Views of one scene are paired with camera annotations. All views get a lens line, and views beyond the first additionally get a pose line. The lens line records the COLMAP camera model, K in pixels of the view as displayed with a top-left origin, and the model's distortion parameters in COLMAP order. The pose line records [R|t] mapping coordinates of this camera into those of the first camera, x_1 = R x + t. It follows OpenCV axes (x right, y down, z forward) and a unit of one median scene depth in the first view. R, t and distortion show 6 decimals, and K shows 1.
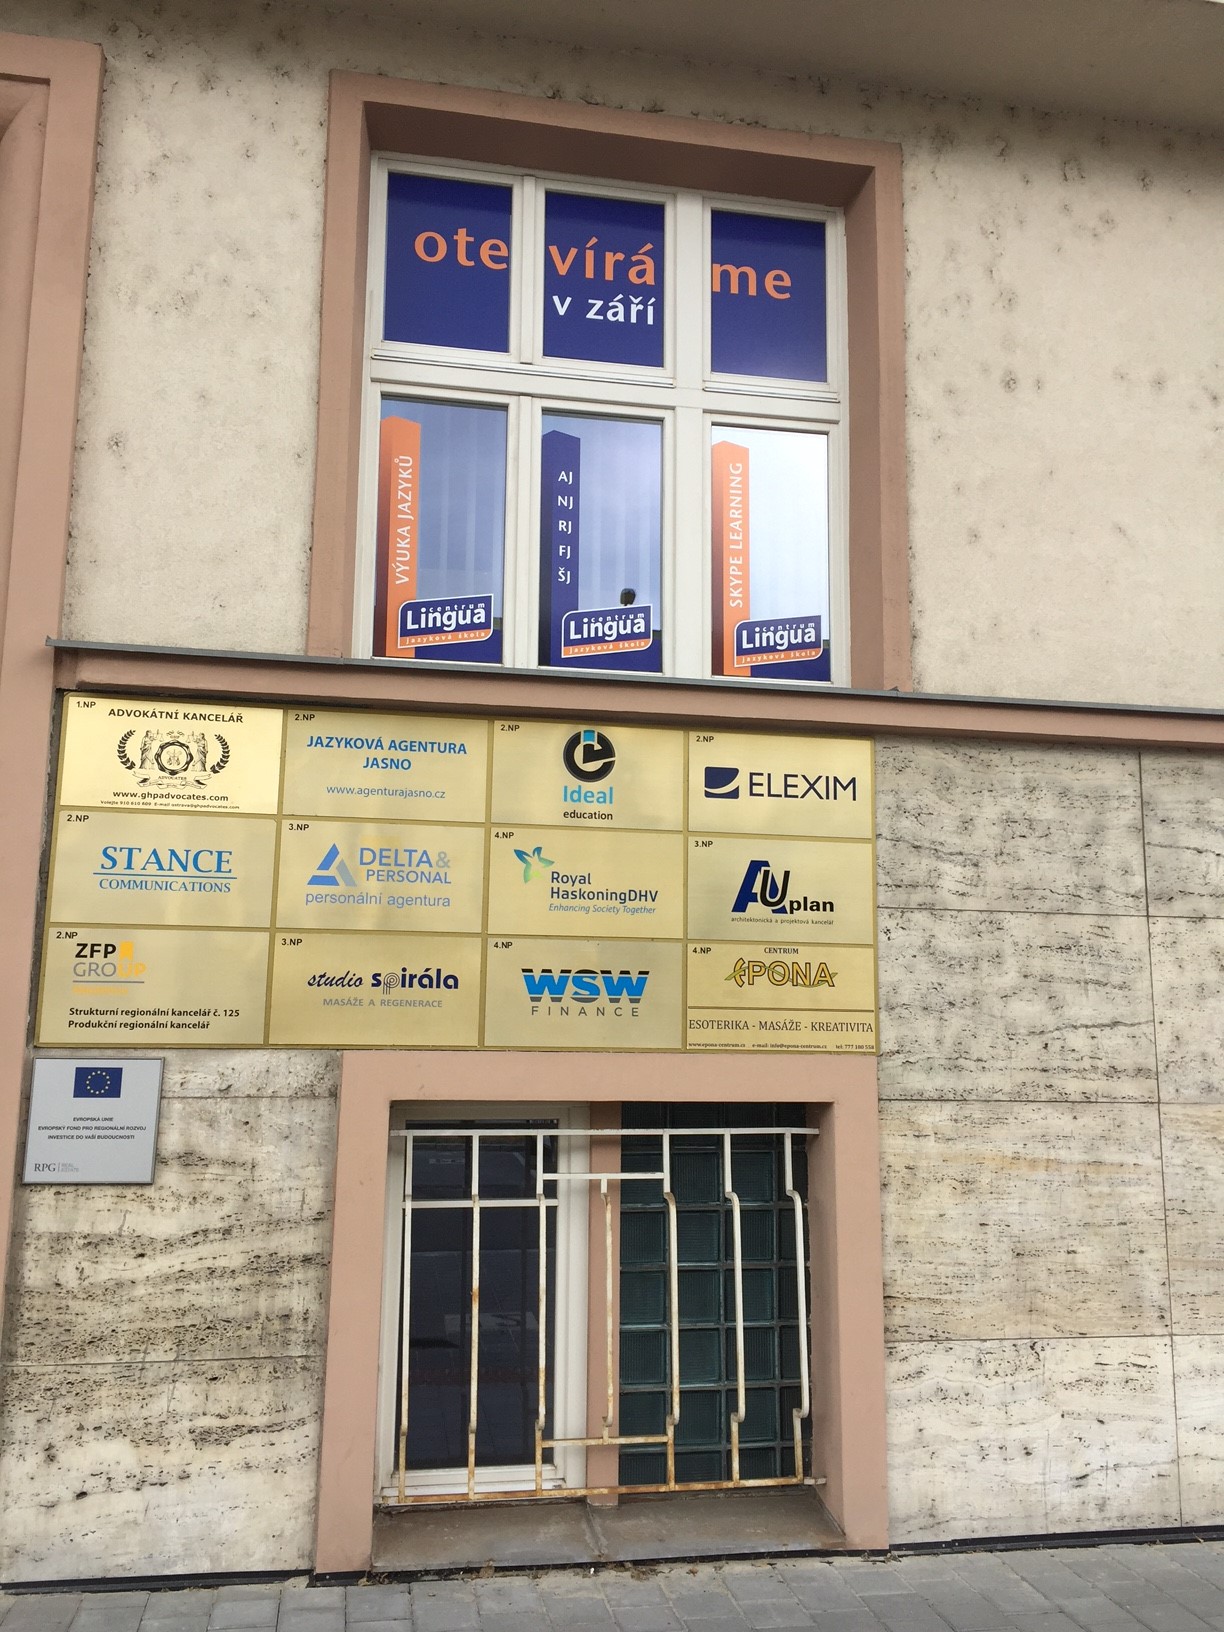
lens RADIAL K [[1407.1, 0, 601.8], [0, 1407.1, 811.6], [0, 0, 1]] dist [0.070496, -0.078373]
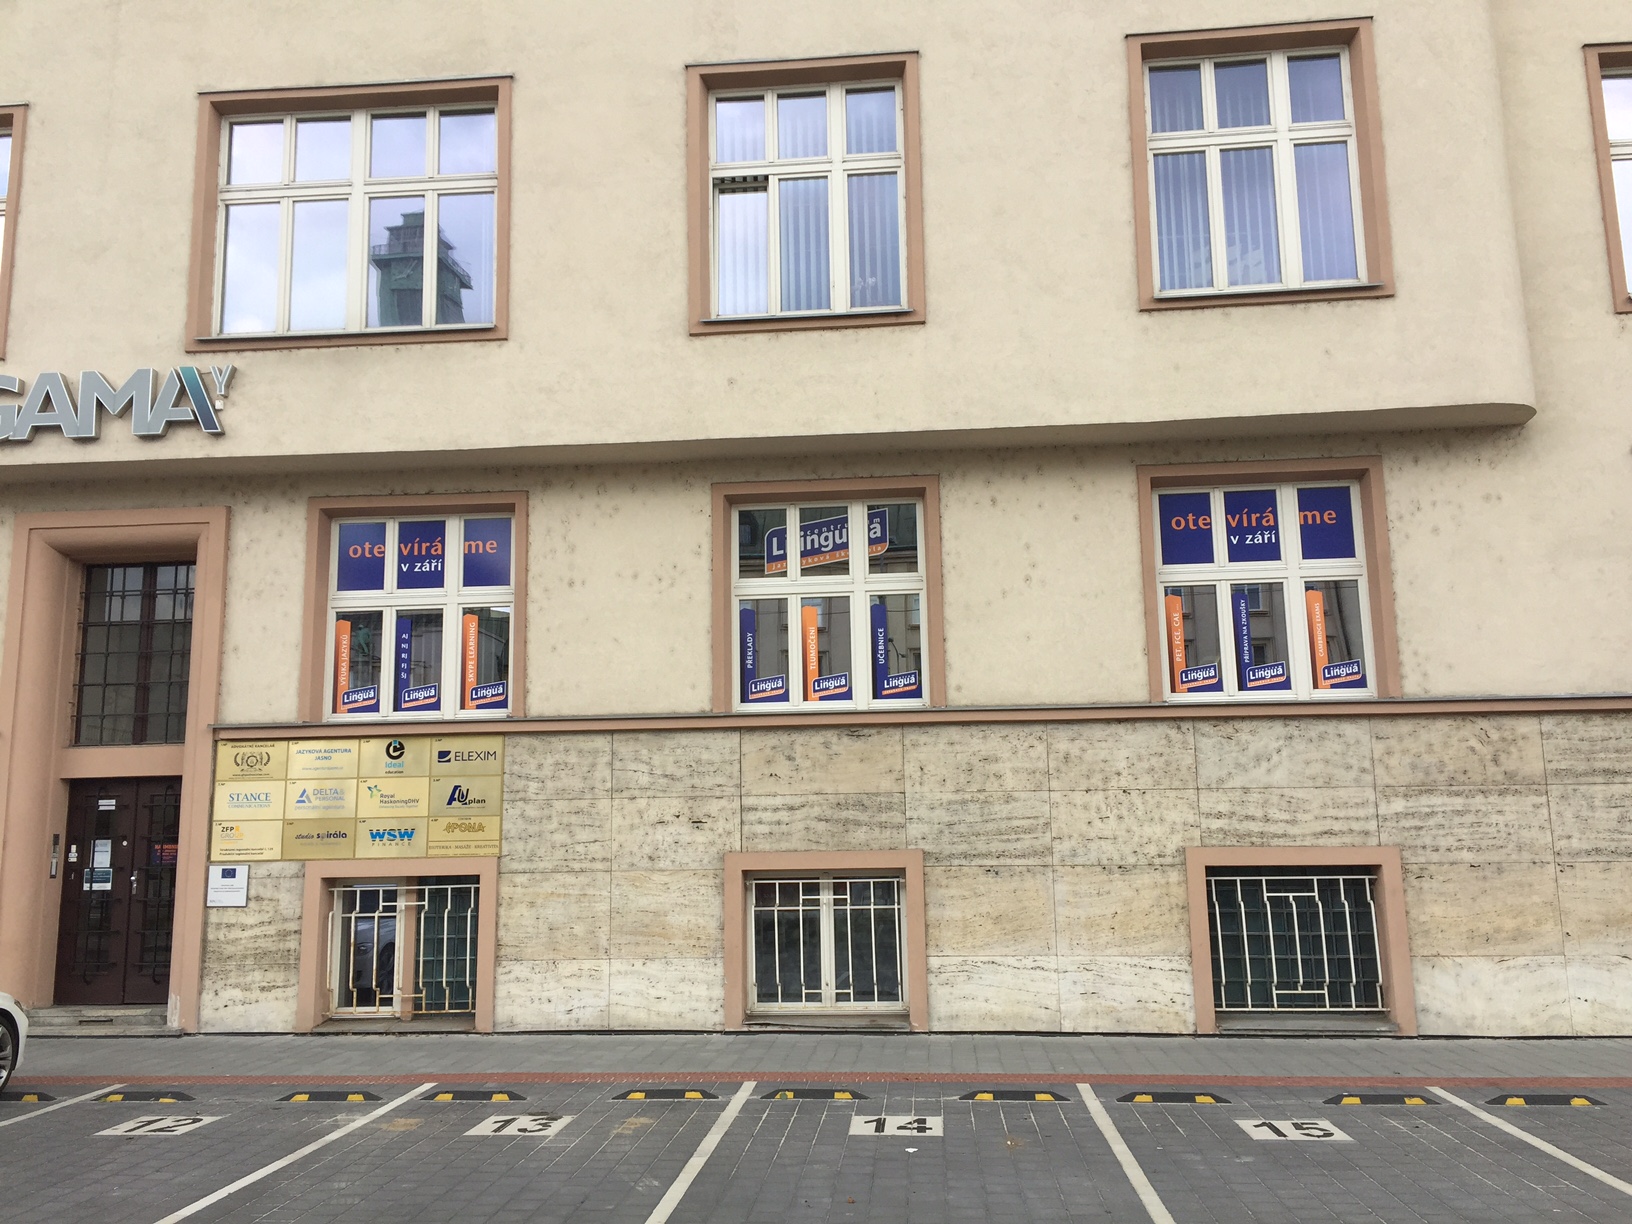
lens RADIAL K [[1407.1, 0, 821.7], [0, 1407.1, 606.5], [0, 0, 1]] dist [0.070496, -0.078373]
pose [[0.965319, -0.067442, -0.252212, 1.460440], [0.067958, 0.997666, -0.006675, -0.236112], [0.252074, -0.010696, 0.967649, -1.406158]]
